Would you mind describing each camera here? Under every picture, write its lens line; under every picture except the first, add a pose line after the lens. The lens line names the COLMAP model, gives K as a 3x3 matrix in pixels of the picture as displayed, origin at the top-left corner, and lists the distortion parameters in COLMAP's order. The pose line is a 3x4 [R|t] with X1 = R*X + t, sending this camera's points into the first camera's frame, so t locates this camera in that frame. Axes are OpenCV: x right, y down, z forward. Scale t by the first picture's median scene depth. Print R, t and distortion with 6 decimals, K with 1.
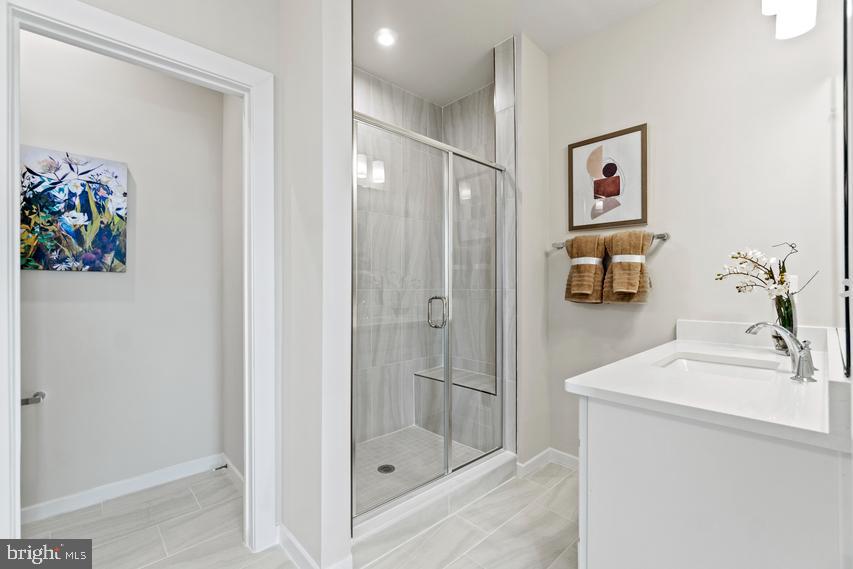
lens RADIAL K [[375.0, 0, 422.4], [0, 375.0, 286.3], [0, 0, 1]] dist [-0.007478, 0.000037]
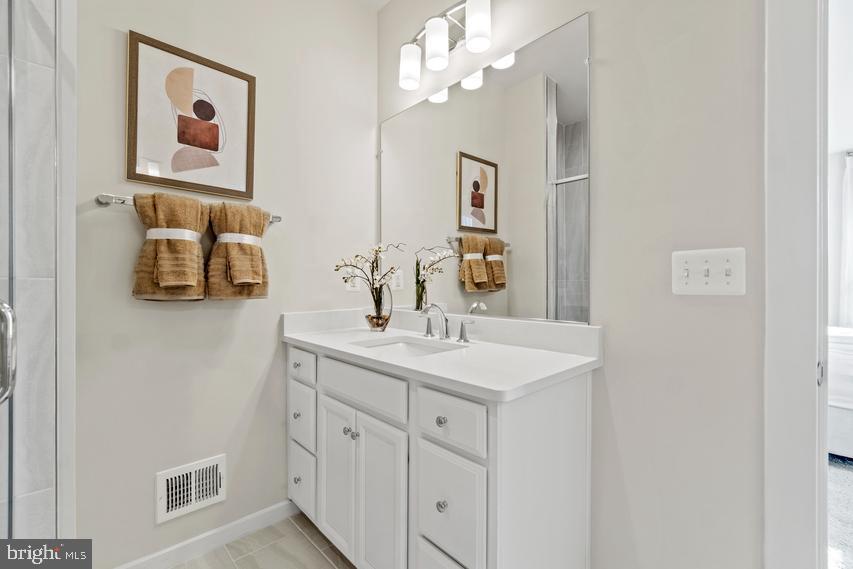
lens RADIAL K [[375.0, 0, 422.4], [0, 375.0, 286.3], [0, 0, 1]] dist [-0.007478, 0.000037]
pose [[-0.024820, -0.004577, 0.999681, -0.216438], [0.001275, 0.999989, 0.004610, 0.017402], [-0.999691, 0.001389, -0.024814, 0.616633]]
